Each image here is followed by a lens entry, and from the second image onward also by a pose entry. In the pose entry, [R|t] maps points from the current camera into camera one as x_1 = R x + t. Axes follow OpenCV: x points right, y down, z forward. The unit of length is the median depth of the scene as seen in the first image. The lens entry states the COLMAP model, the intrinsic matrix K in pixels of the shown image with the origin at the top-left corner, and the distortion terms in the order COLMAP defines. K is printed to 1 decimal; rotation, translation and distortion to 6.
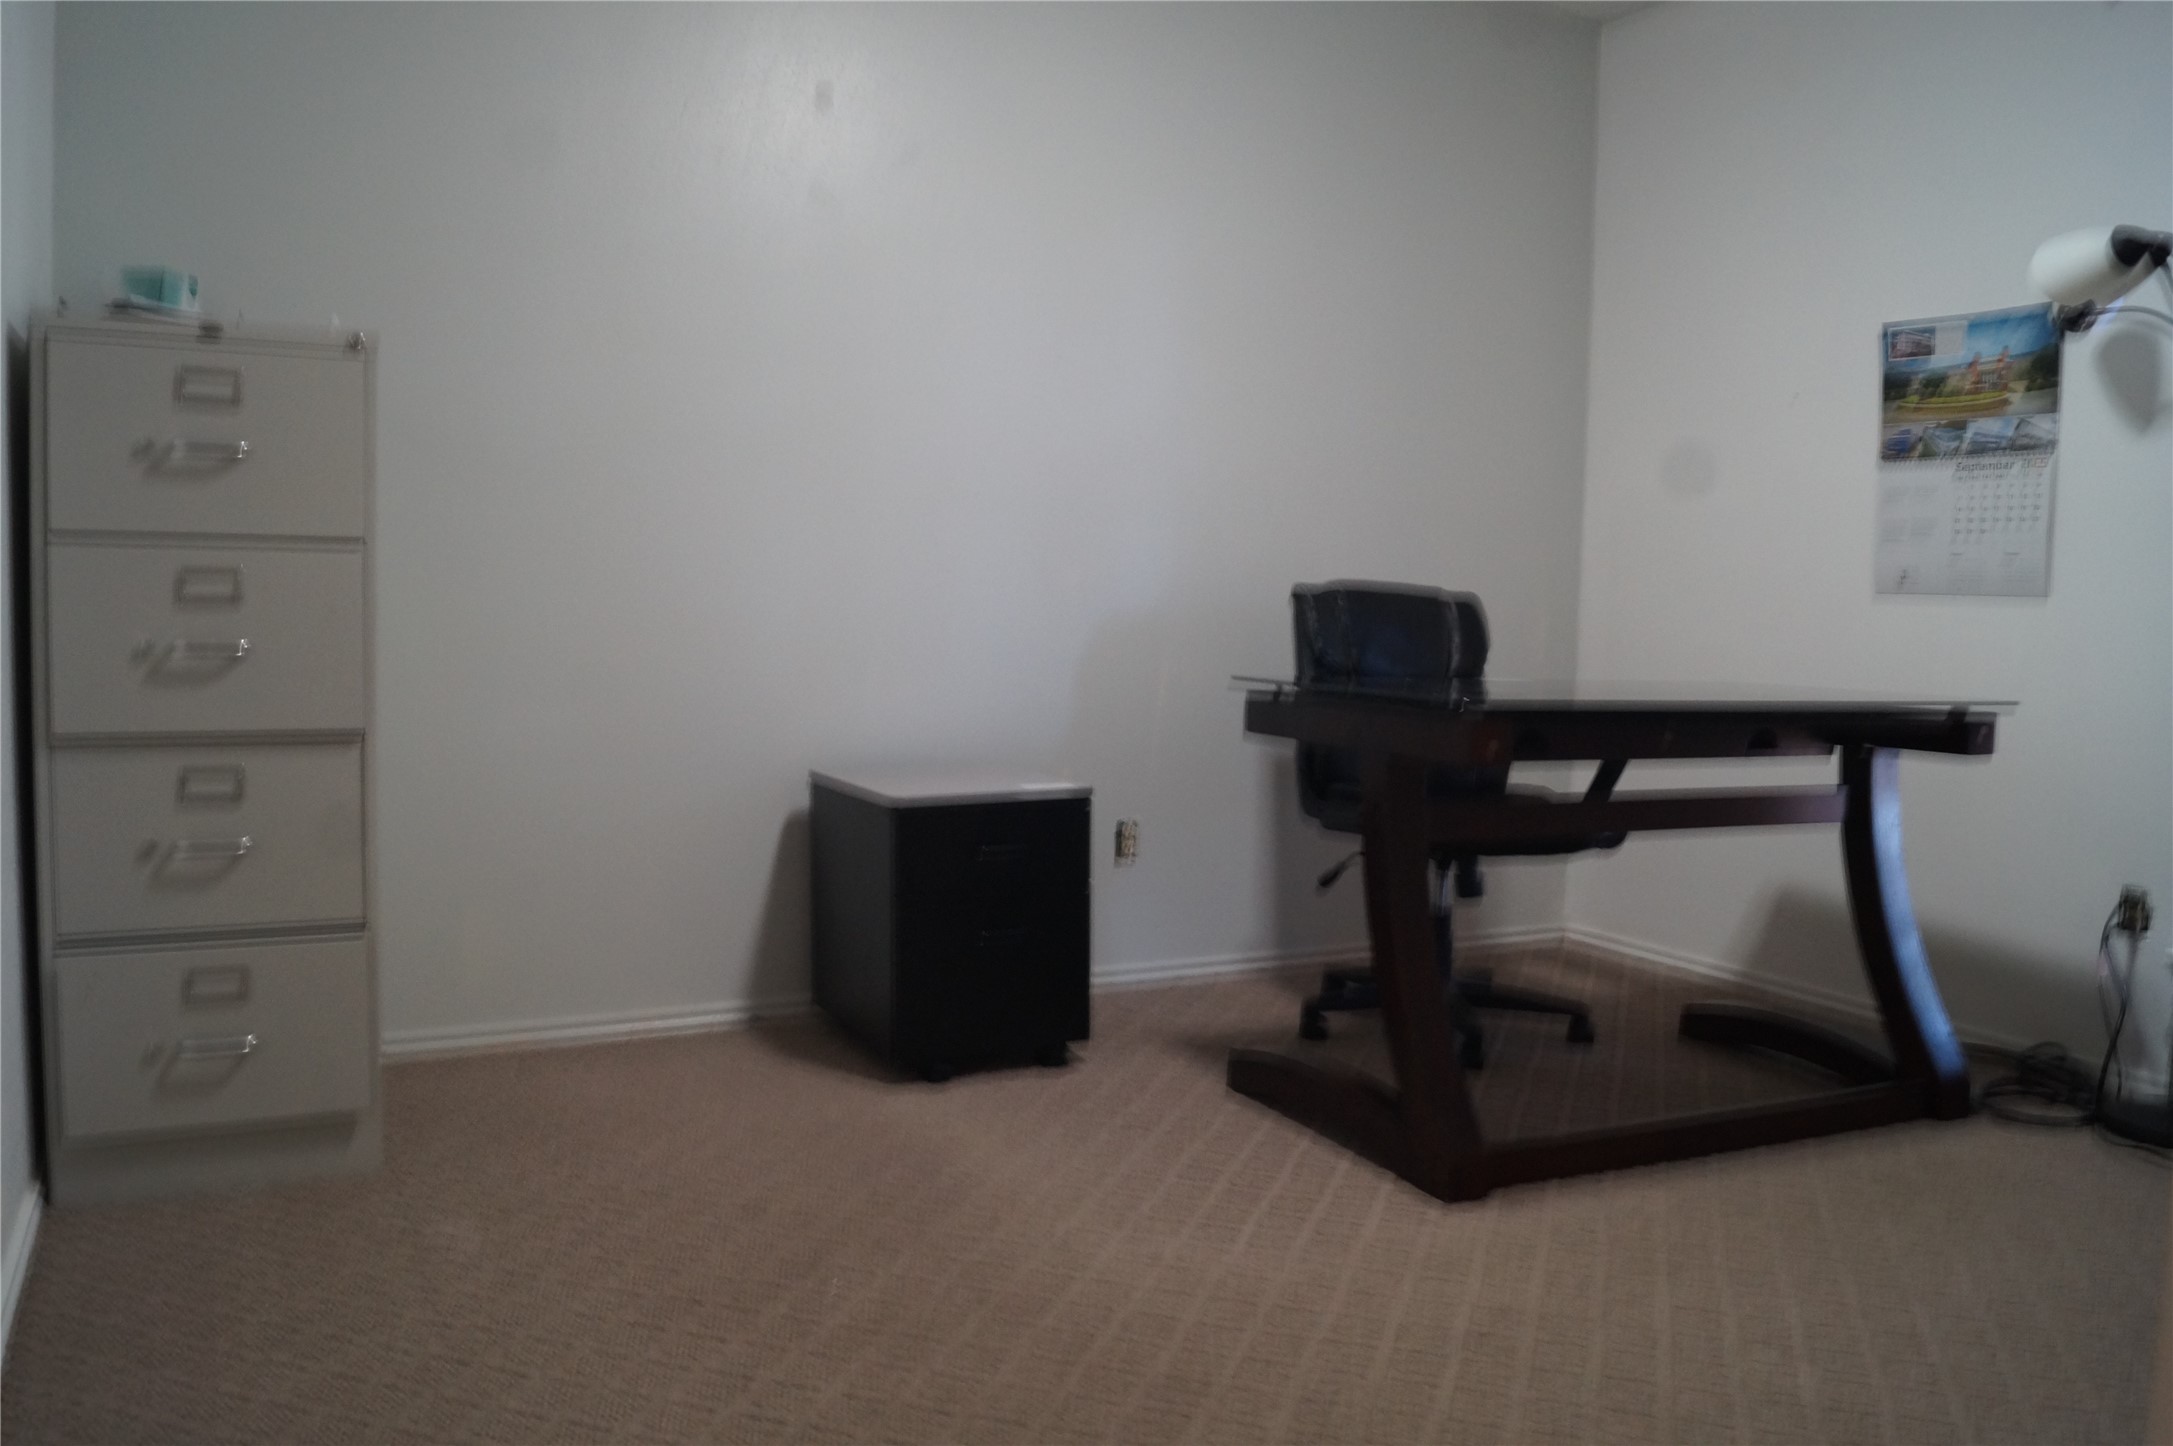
lens RADIAL K [[1709.3, 0, 1098.5], [0, 1709.3, 716.6], [0, 0, 1]] dist [-0.085726, 0.017196]
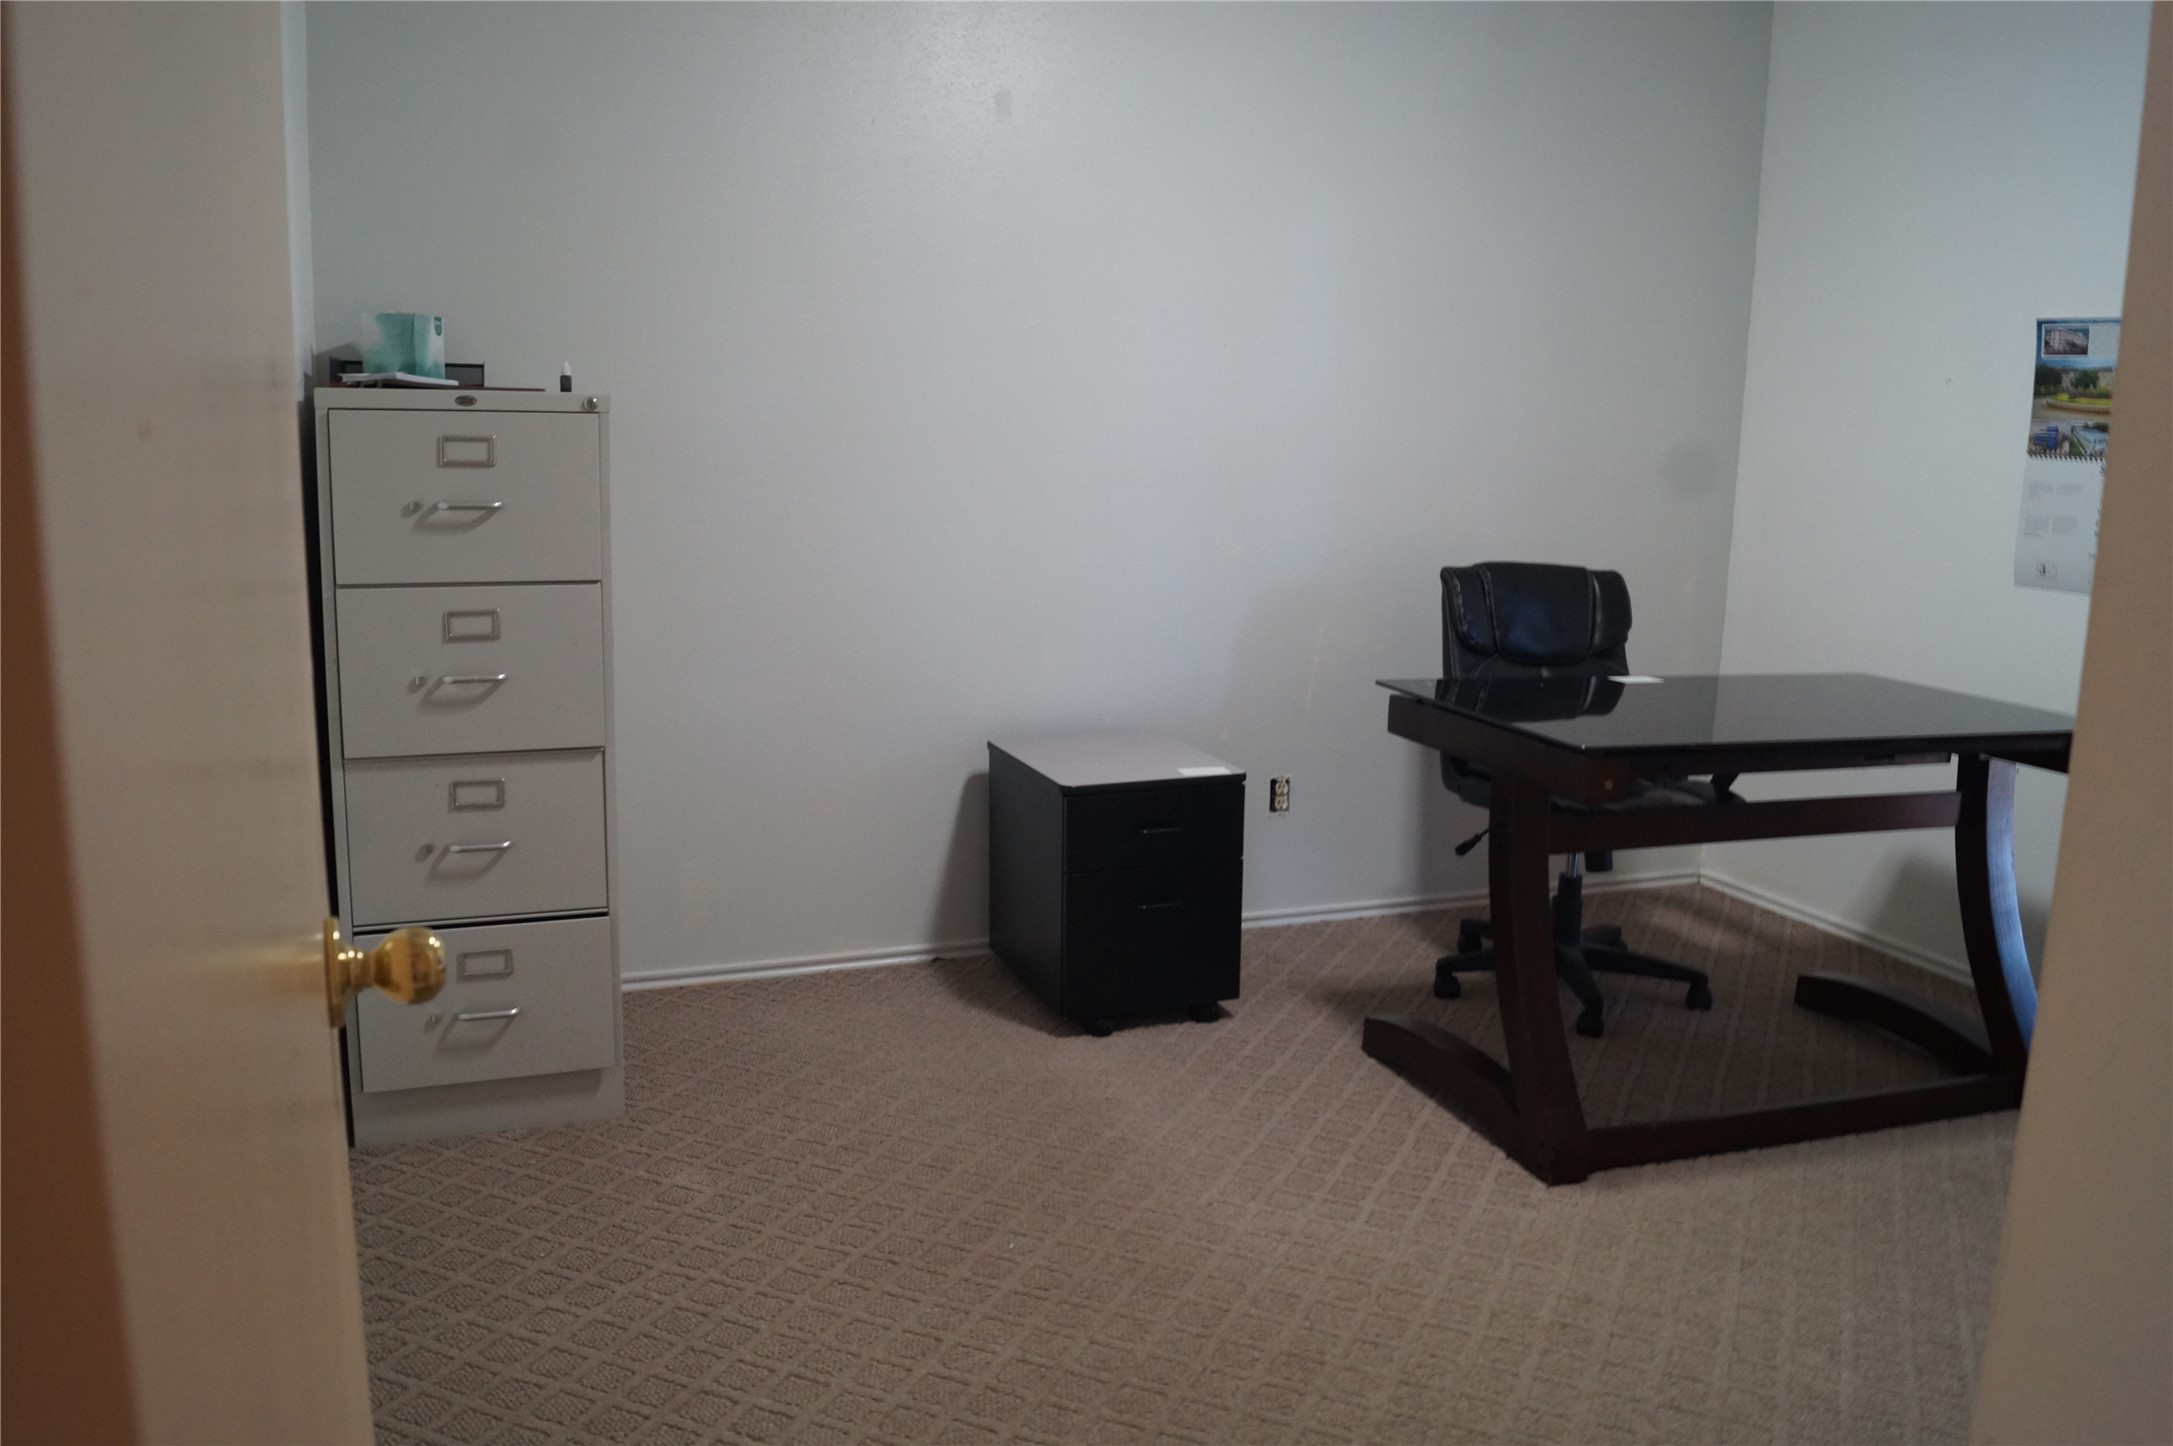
lens RADIAL K [[1709.3, 0, 1094.5], [0, 1709.3, 720.4], [0, 0, 1]] dist [-0.085726, 0.017196]
pose [[0.994751, 0.022916, -0.099728, 0.009417], [-0.012565, 0.994580, 0.103208, -0.115244], [0.101553, -0.101413, 0.989648, -0.095239]]
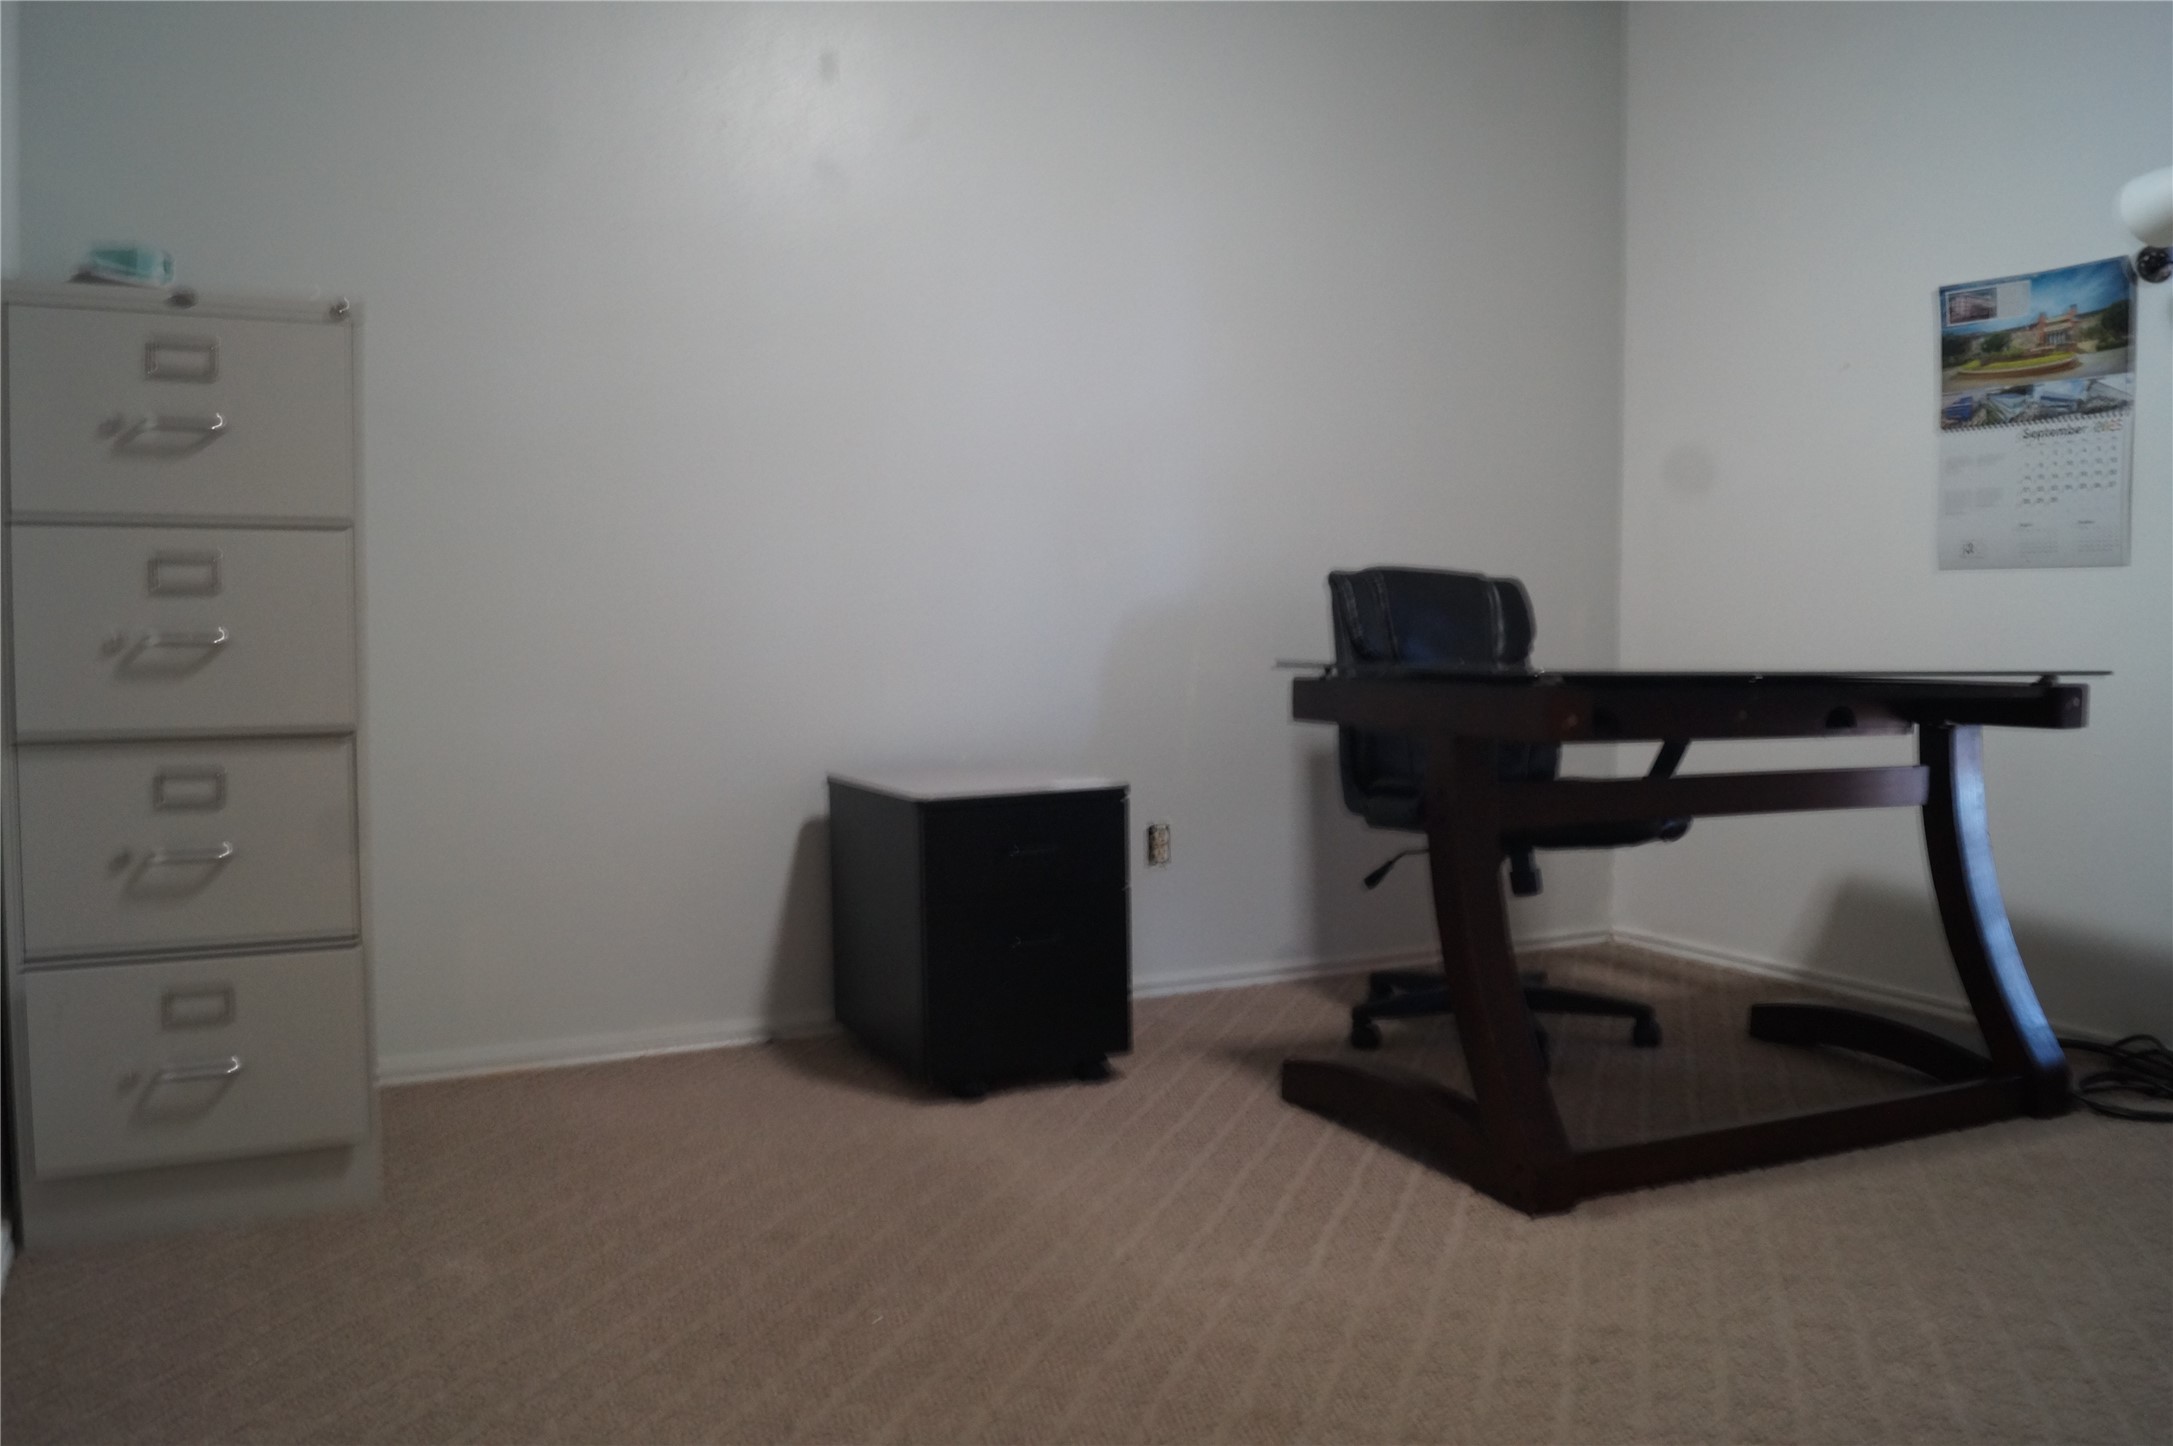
lens RADIAL K [[1709.3, 0, 1089.2], [0, 1709.3, 719.3], [0, 0, 1]] dist [-0.085726, 0.017196]
pose [[0.999799, -0.019860, -0.002721, -0.025018], [0.019822, 0.999714, -0.013413, 0.021476], [0.002986, 0.013357, 0.999906, 0.064773]]
